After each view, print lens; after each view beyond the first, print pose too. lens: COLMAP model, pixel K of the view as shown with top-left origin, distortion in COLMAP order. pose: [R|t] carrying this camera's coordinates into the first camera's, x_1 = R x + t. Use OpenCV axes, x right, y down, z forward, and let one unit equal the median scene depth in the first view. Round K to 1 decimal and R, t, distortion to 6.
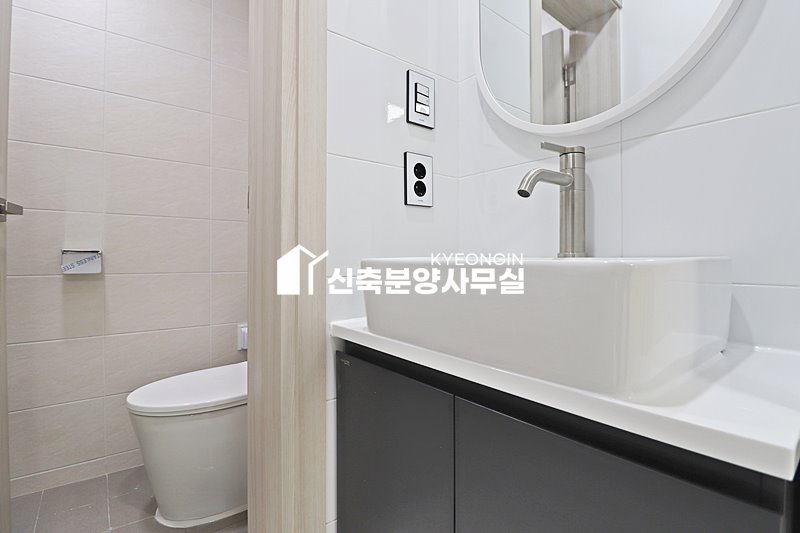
lens RADIAL K [[369.0, 0, 397.1], [0, 369.0, 267.9], [0, 0, 1]] dist [-0.002478, -0.011562]
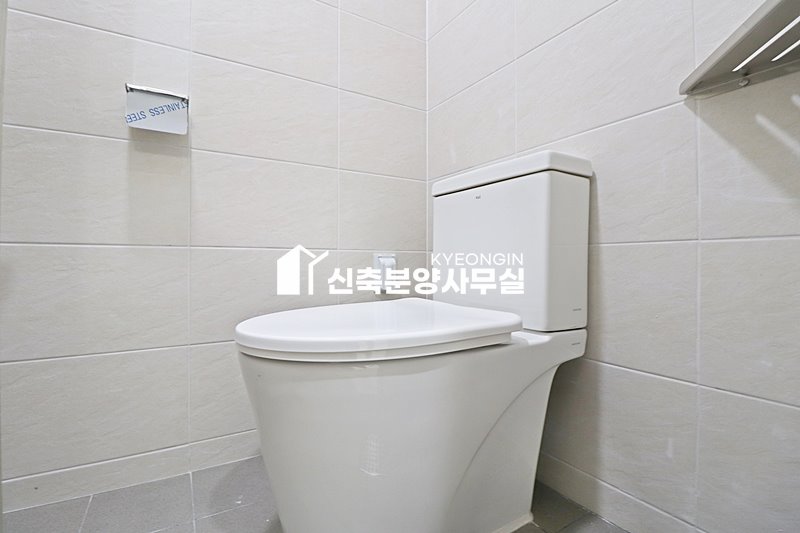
lens RADIAL K [[369.0, 0, 405.7], [0, 369.0, 262.0], [0, 0, 1]] dist [-0.002478, -0.011562]
pose [[0.991777, -0.000536, -0.127976, -0.378321], [-0.000650, 0.999957, -0.009223, 0.229403], [0.127976, 0.009231, 0.991734, 0.454560]]
